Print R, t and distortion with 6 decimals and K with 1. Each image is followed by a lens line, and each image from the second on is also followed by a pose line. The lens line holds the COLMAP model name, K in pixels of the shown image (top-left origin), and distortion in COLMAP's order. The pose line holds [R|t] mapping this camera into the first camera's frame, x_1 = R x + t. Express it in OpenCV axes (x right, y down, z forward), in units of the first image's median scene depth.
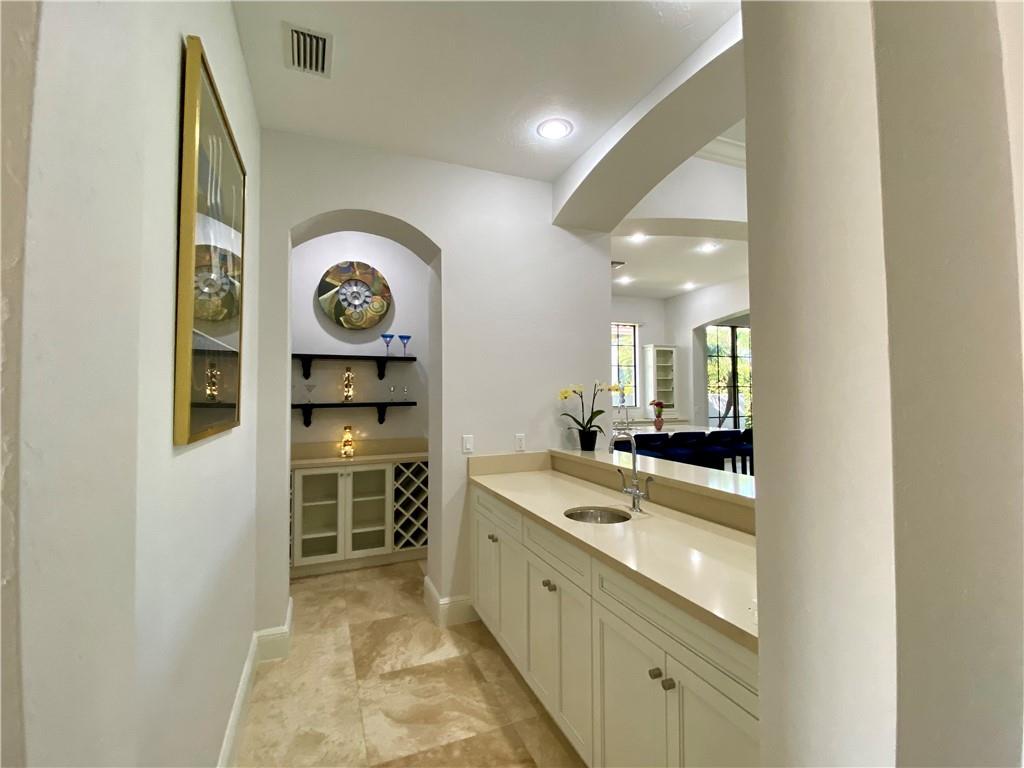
lens RADIAL K [[467.2, 0, 512.0], [0, 467.2, 384.0], [0, 0, 1]] dist [0.024314, -0.000088]
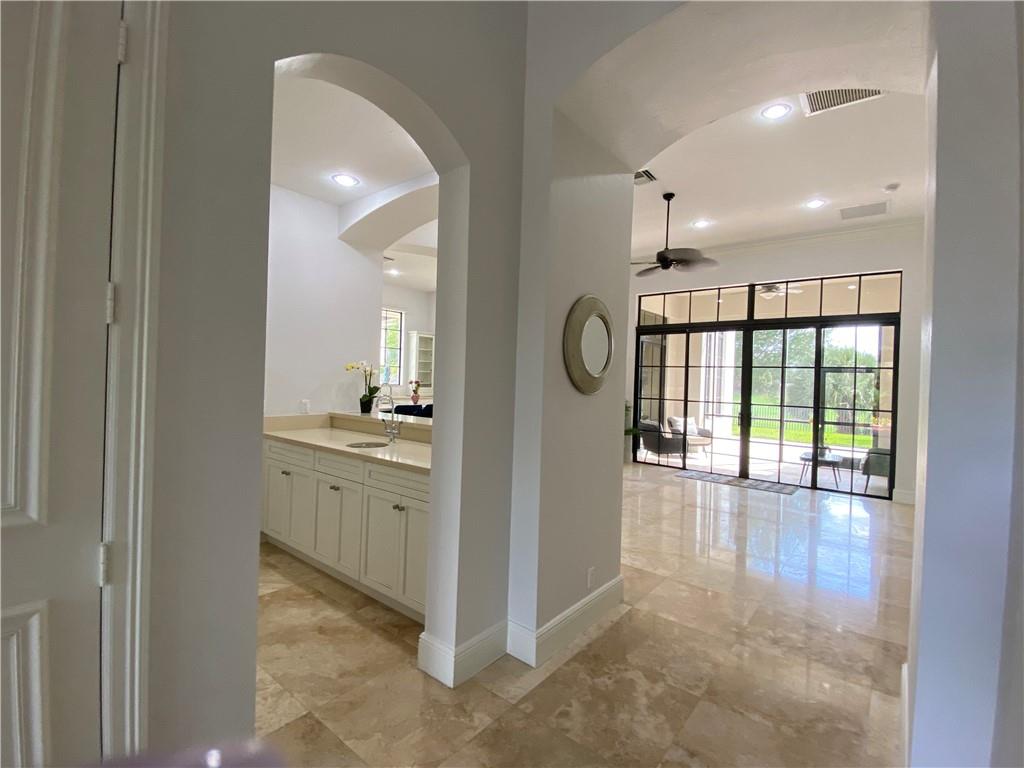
lens RADIAL K [[467.2, 0, 512.0], [0, 467.2, 384.0], [0, 0, 1]] dist [0.024314, -0.000088]
pose [[0.881192, 0.032985, 0.471606, -0.089899], [-0.052172, 0.998255, 0.027664, -0.001383], [-0.469871, -0.048982, 0.881375, -0.394720]]
